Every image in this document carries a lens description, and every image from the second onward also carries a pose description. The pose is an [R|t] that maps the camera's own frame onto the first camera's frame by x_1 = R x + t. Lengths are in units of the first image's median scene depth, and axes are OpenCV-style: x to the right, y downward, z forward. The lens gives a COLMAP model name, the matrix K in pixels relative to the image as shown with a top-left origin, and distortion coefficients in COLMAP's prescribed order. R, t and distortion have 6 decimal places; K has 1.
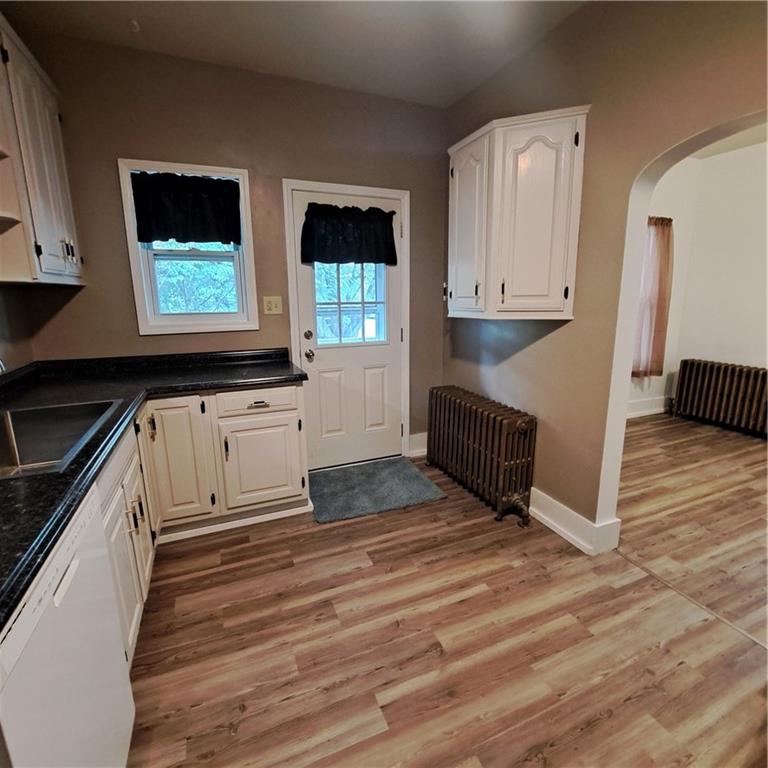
lens RADIAL K [[406.3, 0, 385.4], [0, 406.3, 379.6], [0, 0, 1]] dist [-0.003227, -0.005949]
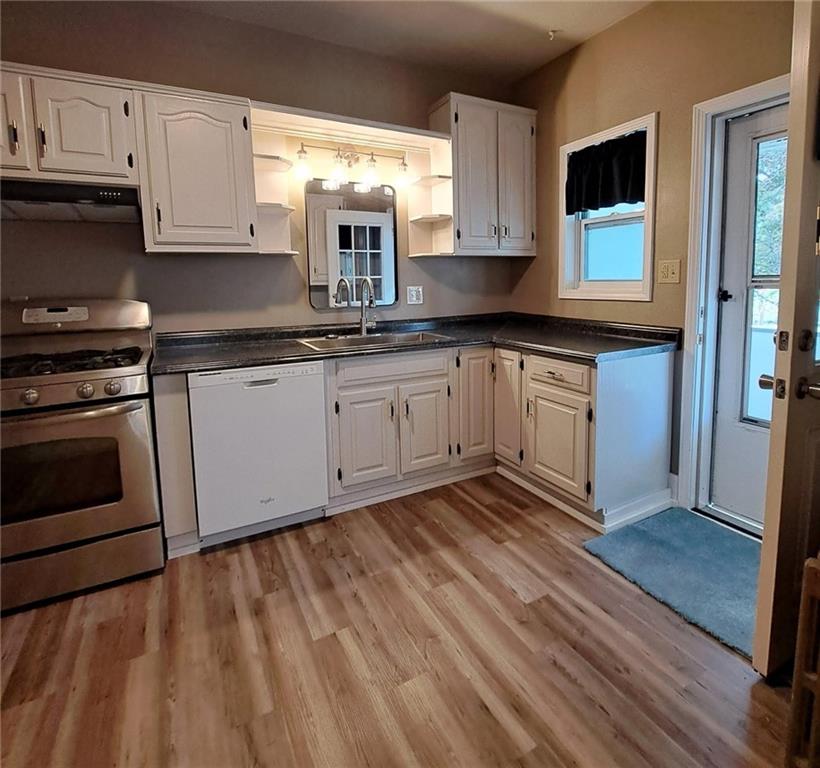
lens RADIAL K [[459.4, 0, 435.4], [0, 459.4, 324.1], [0, 0, 1]] dist [-0.013490, 0.000468]
pose [[0.111659, 0.110259, -0.987611, 0.681938], [-0.186068, 0.978569, 0.088213, -0.096667], [0.976172, 0.173913, 0.129782, 0.574370]]
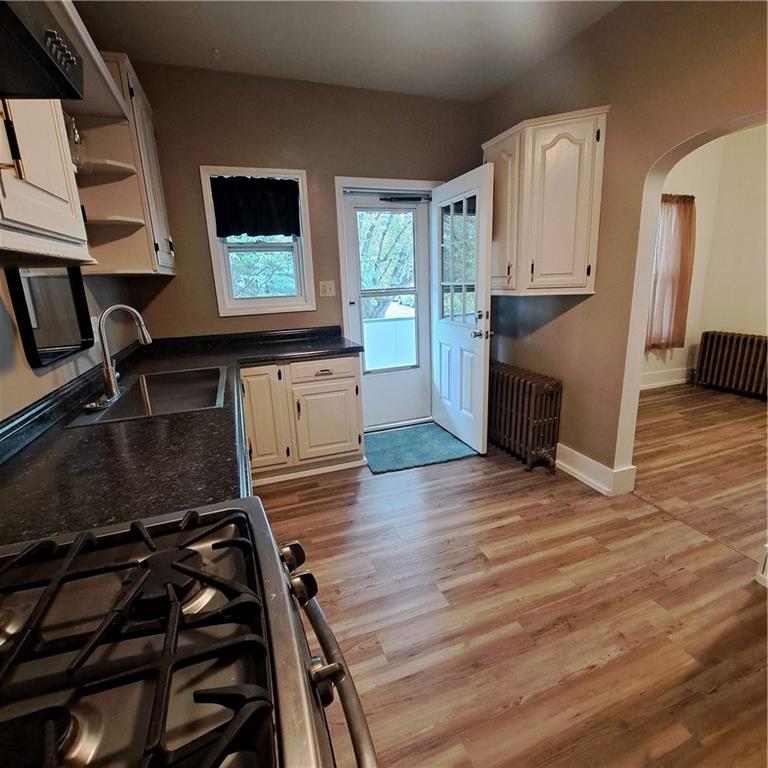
lens RADIAL K [[406.3, 0, 385.1], [0, 406.3, 378.9], [0, 0, 1]] dist [-0.003227, -0.005949]
pose [[0.998483, -0.013463, -0.053394, -0.069536], [0.015556, 0.999118, 0.038992, 0.036712], [0.052822, -0.039763, 0.997812, -0.180216]]
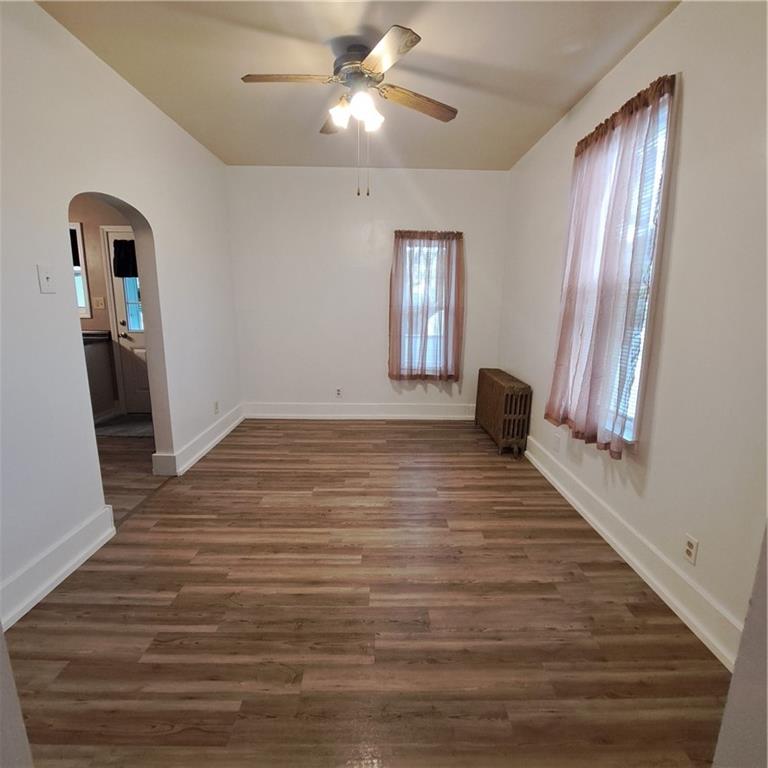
lens RADIAL K [[406.3, 0, 386.7], [0, 406.3, 379.9], [0, 0, 1]] dist [-0.003227, -0.005949]
pose [[0.923766, 0.094864, -0.371022, 1.724761], [-0.099312, 0.995031, 0.007145, -0.007447], [0.369856, 0.030246, 0.928597, -0.070239]]
